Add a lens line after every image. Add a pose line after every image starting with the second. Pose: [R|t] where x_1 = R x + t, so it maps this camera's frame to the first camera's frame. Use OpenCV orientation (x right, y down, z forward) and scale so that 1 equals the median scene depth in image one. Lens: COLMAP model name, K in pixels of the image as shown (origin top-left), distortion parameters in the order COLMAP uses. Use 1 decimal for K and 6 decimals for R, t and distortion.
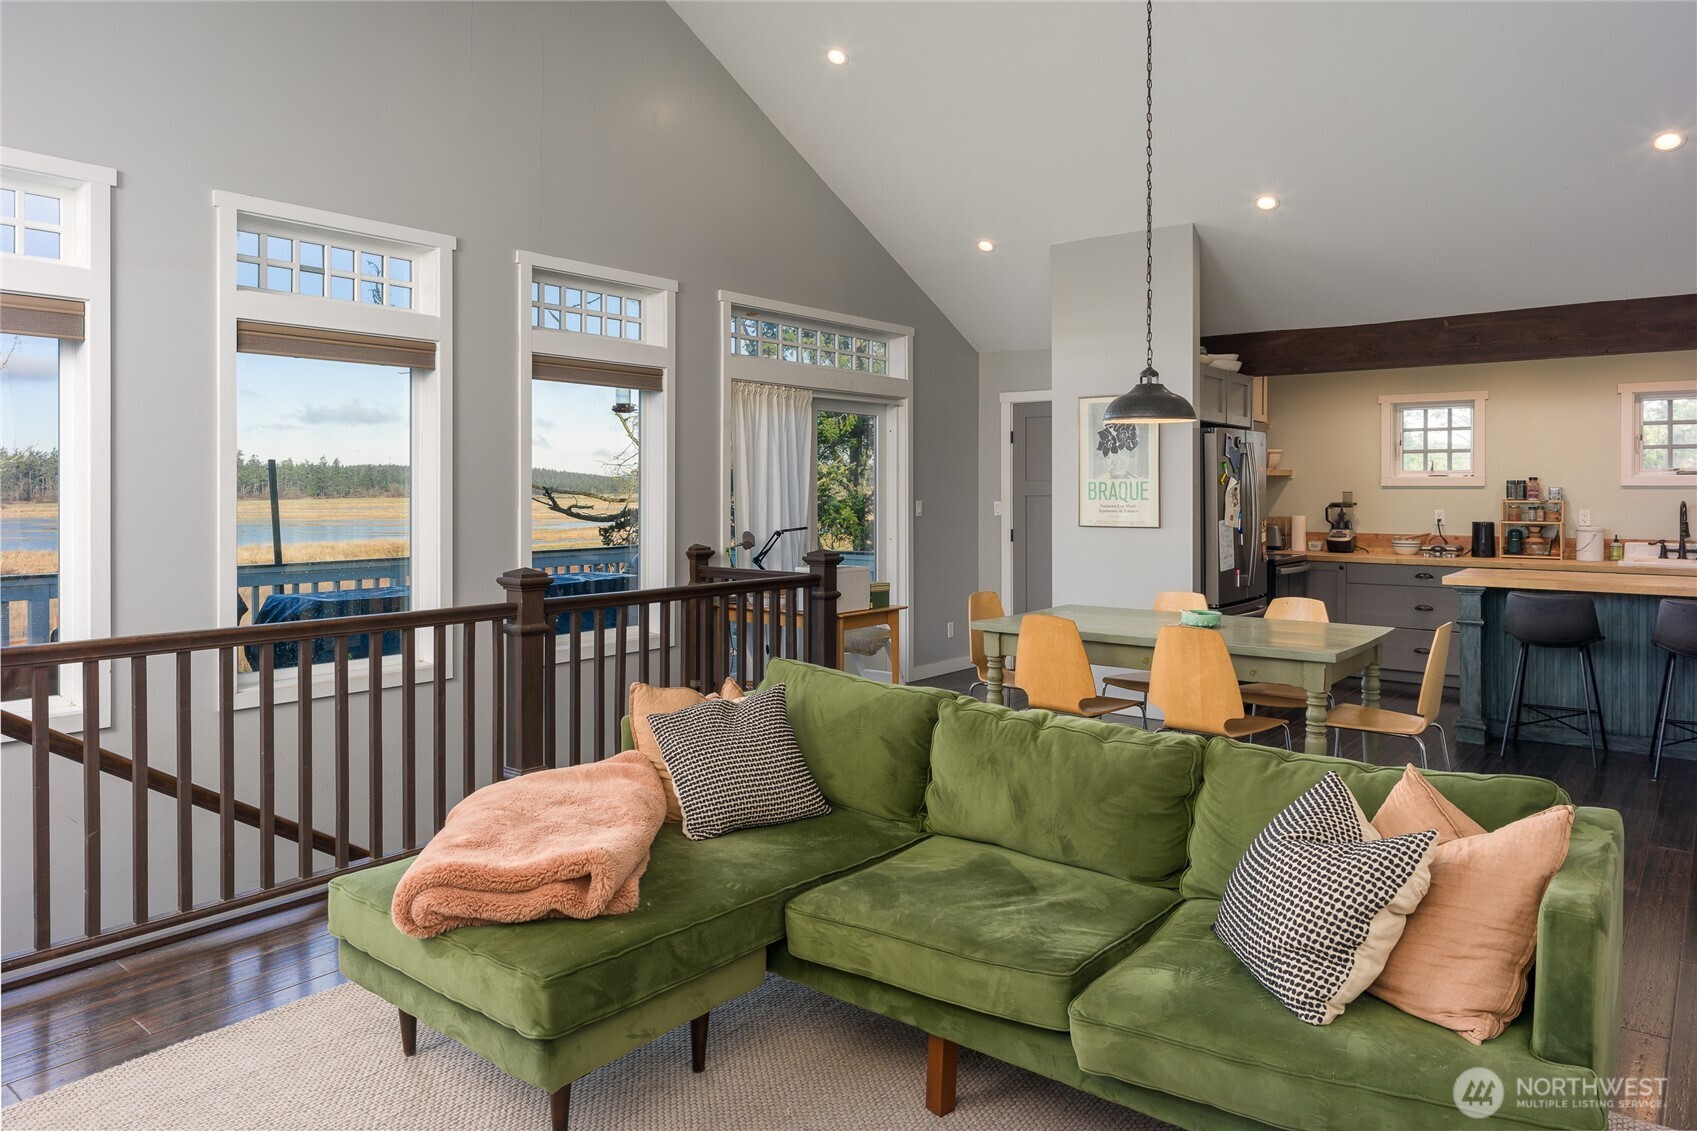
lens RADIAL K [[1099.4, 0, 821.4], [0, 1099.4, 497.2], [0, 0, 1]] dist [-0.003248, 0.001995]
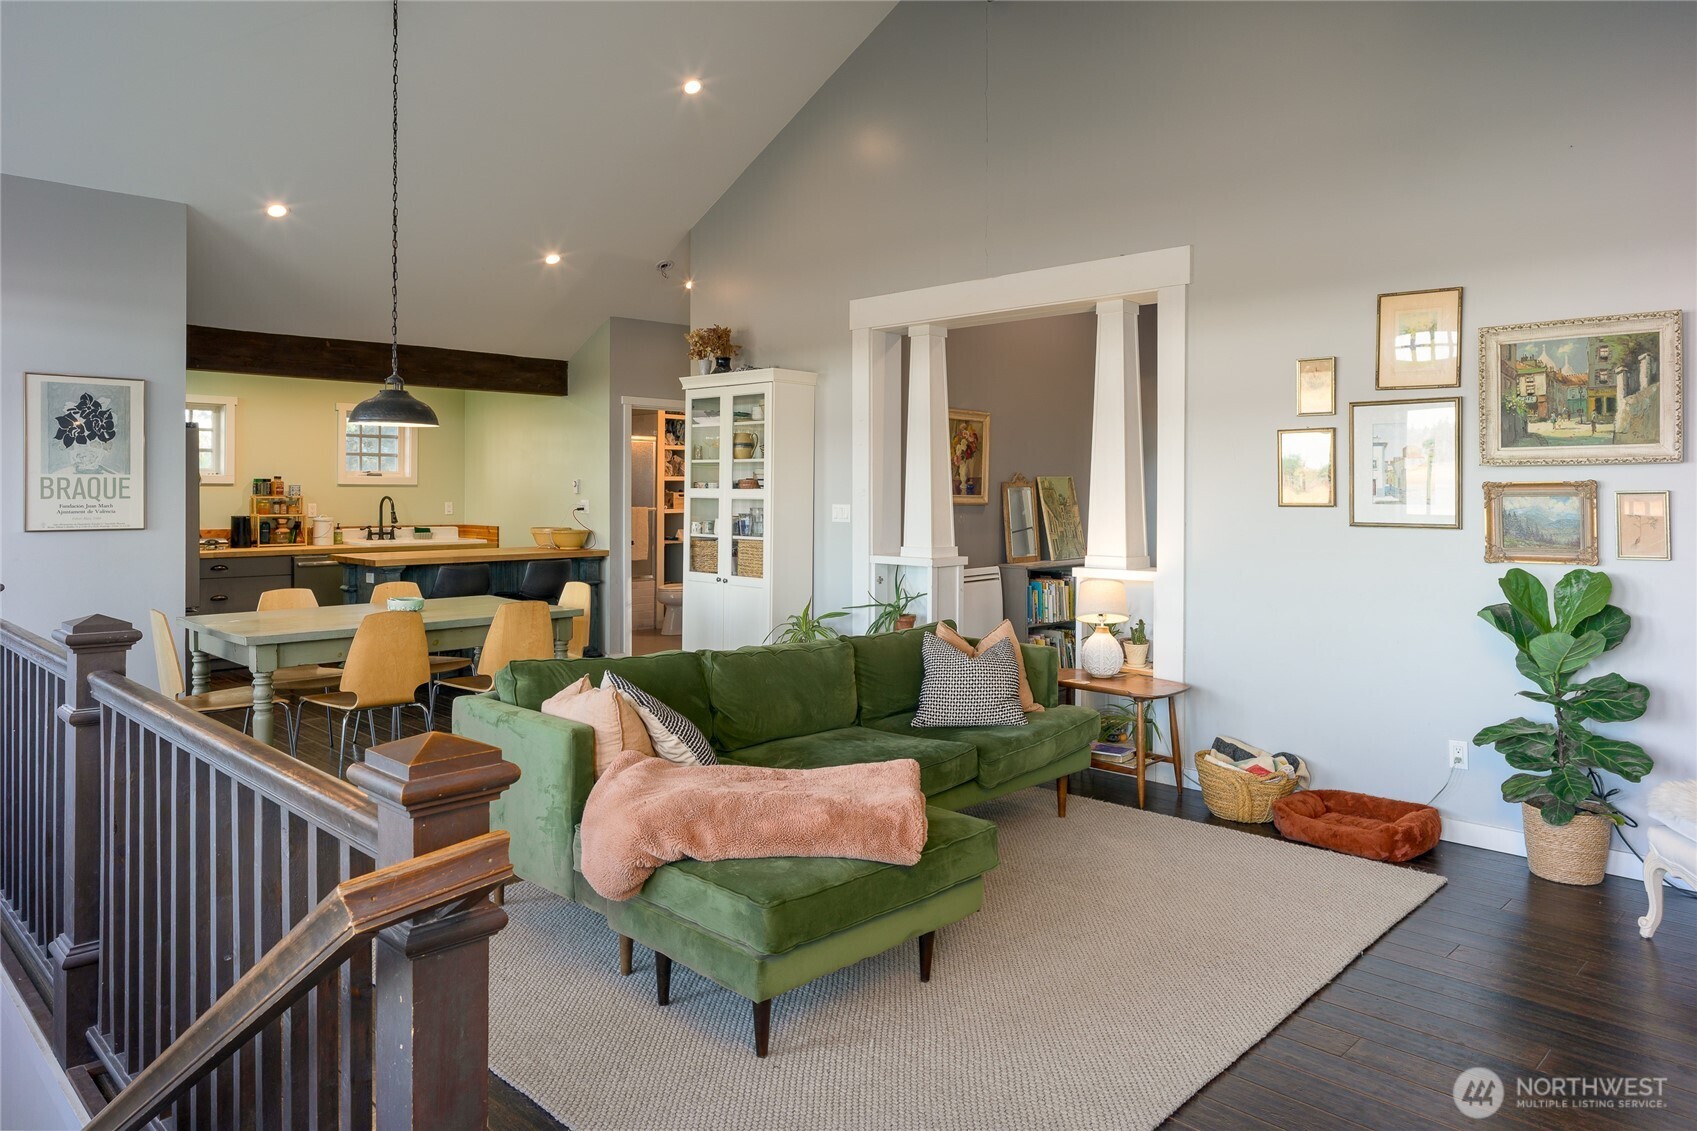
lens RADIAL K [[1099.4, 0, 842.3], [0, 1099.4, 491.9], [0, 0, 1]] dist [-0.003248, 0.001995]
pose [[0.098694, -0.003104, 0.995113, -0.514192], [0.003634, 0.999990, 0.002759, -0.003164], [-0.995111, 0.003344, 0.098704, 0.331329]]
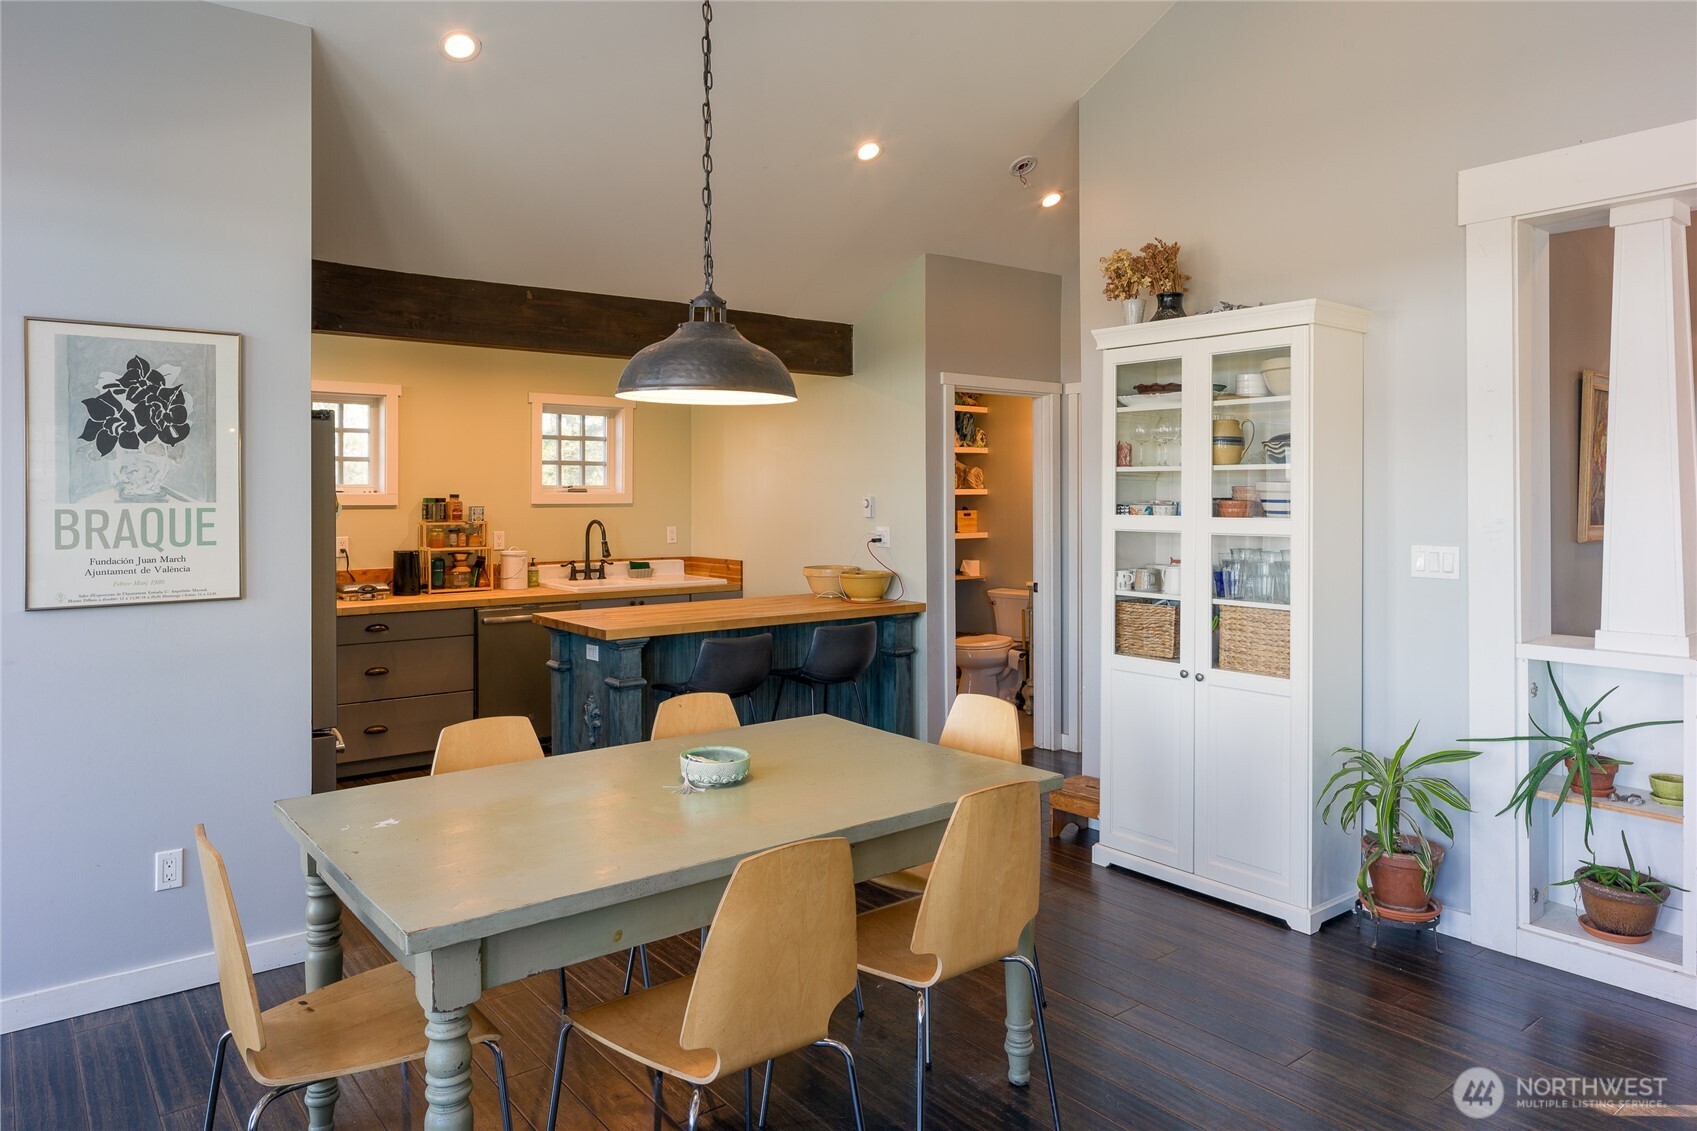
lens RADIAL K [[1099.4, 0, 841.1], [0, 1099.4, 497.8], [0, 0, 1]] dist [-0.003248, 0.001995]
pose [[0.225202, -0.004311, 0.974303, -0.120476], [0.009080, 0.999956, 0.002326, -0.017066], [-0.974270, 0.008323, 0.225231, 0.595410]]
